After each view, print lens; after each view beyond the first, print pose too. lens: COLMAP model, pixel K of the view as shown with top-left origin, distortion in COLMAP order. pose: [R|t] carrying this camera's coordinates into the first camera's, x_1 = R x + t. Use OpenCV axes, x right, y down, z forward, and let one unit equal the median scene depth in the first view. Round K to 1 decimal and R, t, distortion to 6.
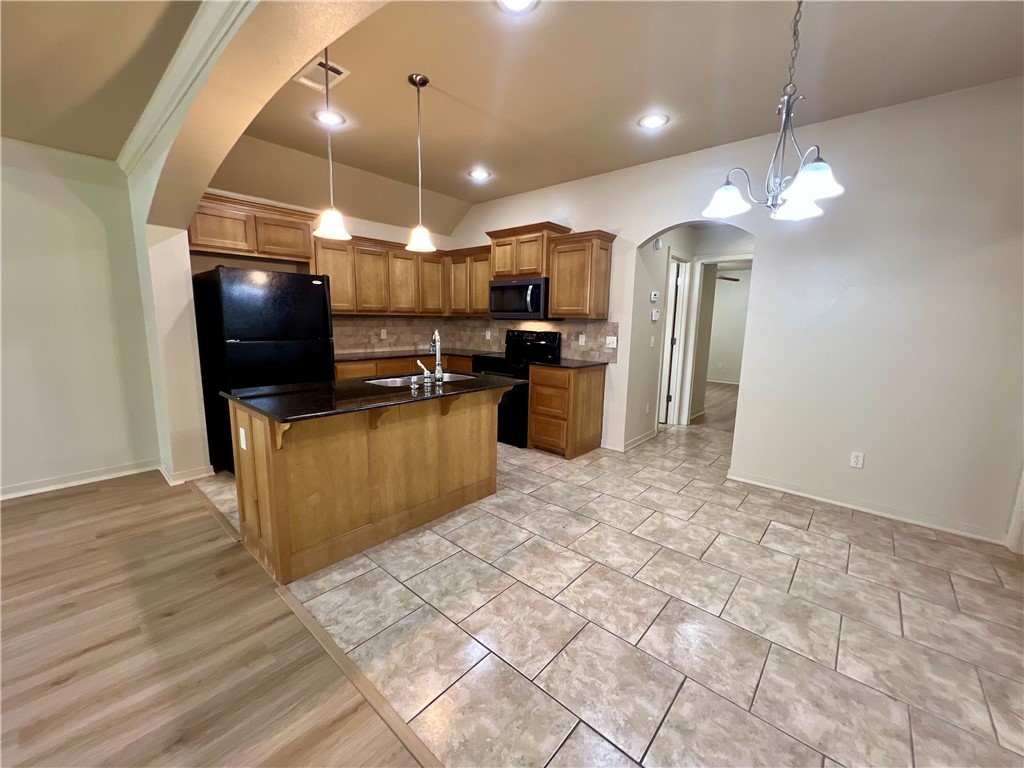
lens RADIAL K [[409.0, 0, 509.8], [0, 409.0, 384.3], [0, 0, 1]] dist [-0.002942, 0.000376]
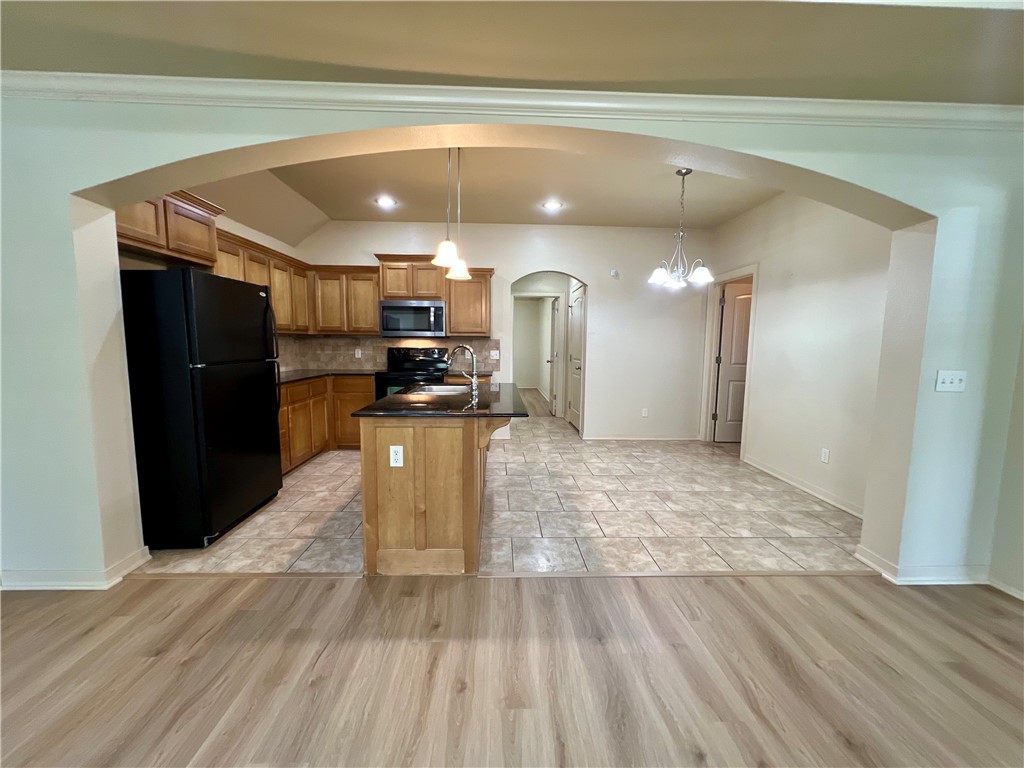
lens RADIAL K [[409.0, 0, 509.8], [0, 409.0, 384.3], [0, 0, 1]] dist [-0.002942, 0.000376]
pose [[0.728427, -0.080864, 0.680334, -0.782689], [0.111982, 0.993709, -0.001787, -0.005150], [-0.675909, 0.077487, 0.732900, 0.052037]]
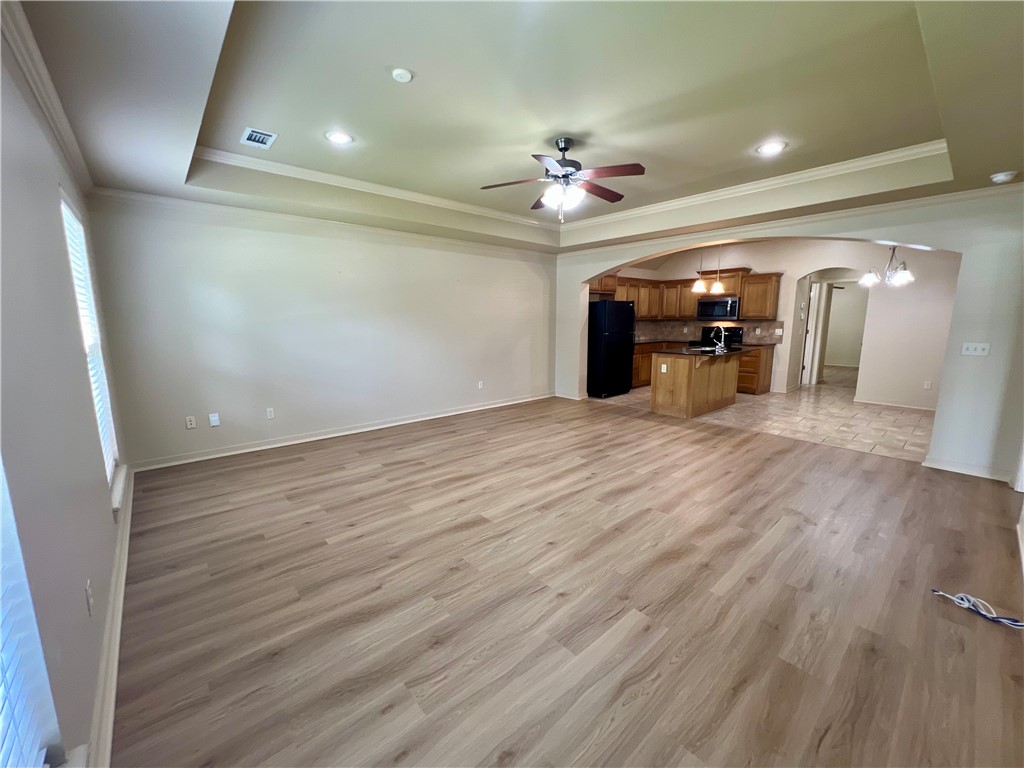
lens RADIAL K [[409.0, 0, 509.8], [0, 409.0, 384.3], [0, 0, 1]] dist [-0.002942, 0.000376]
pose [[0.991407, -0.002680, -0.130788, -0.912429], [0.002632, 0.999996, -0.000542, 0.165154], [0.130789, 0.000193, 0.991410, -1.238252]]
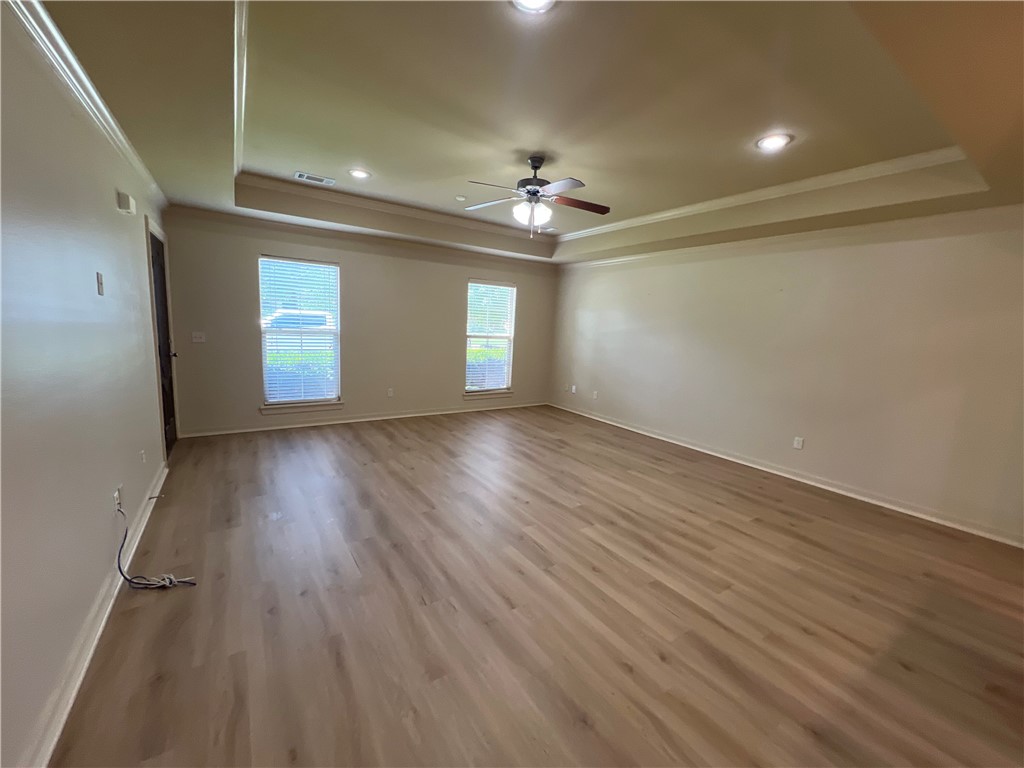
lens RADIAL K [[409.0, 0, 509.8], [0, 409.0, 384.3], [0, 0, 1]] dist [-0.002942, 0.000376]
pose [[-0.254731, 0.107924, -0.960971, 0.171386], [-0.206160, 0.964845, 0.163008, -0.037855], [0.944781, 0.239637, -0.223526, 0.082686]]
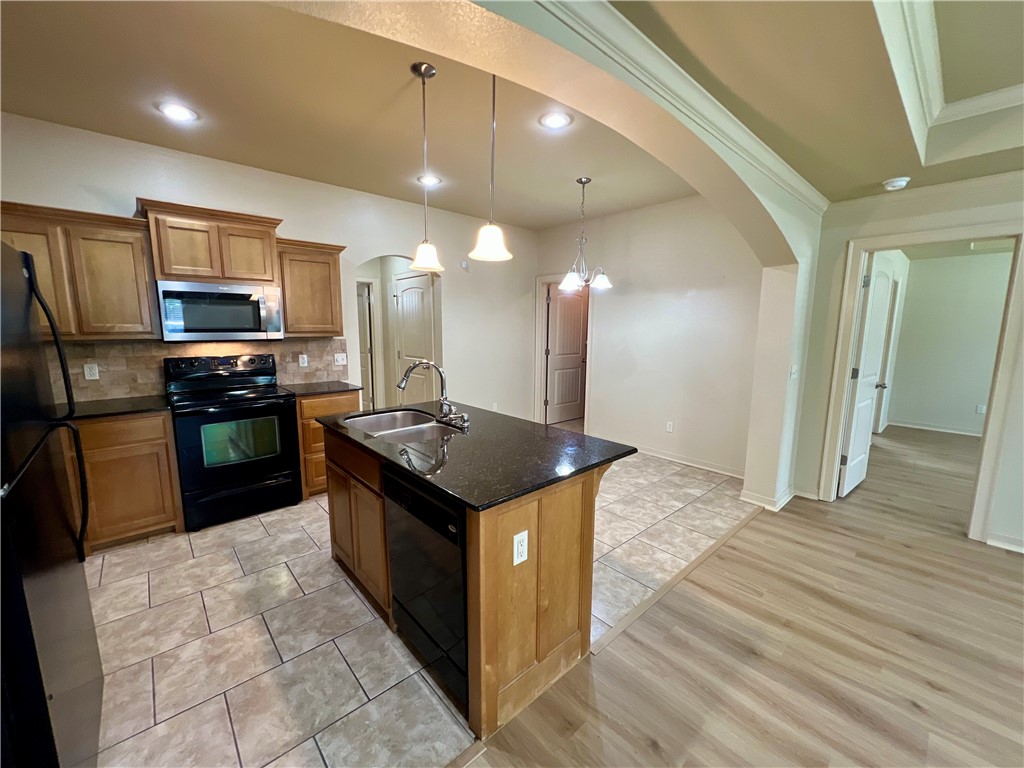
lens RADIAL K [[409.0, 0, 509.8], [0, 409.0, 384.3], [0, 0, 1]] dist [-0.002942, 0.000376]
pose [[0.116588, -0.160221, 0.980172, -0.891413], [0.154684, 0.977788, 0.141432, -0.158651], [-0.981061, 0.135128, 0.138782, 0.624396]]
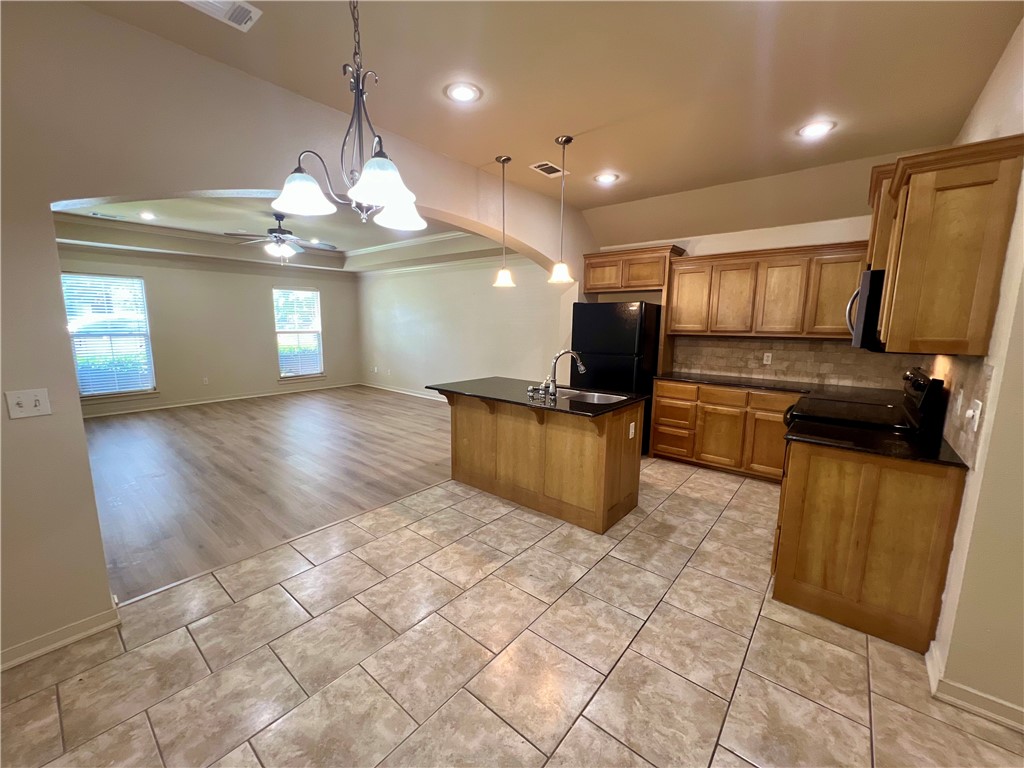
lens RADIAL K [[409.0, 0, 509.8], [0, 409.0, 384.3], [0, 0, 1]] dist [-0.002942, 0.000376]
pose [[0.027771, 0.132316, -0.990818, 0.813409], [-0.168974, 0.977558, 0.125810, -0.138812], [0.985229, 0.163928, 0.049506, 0.709161]]
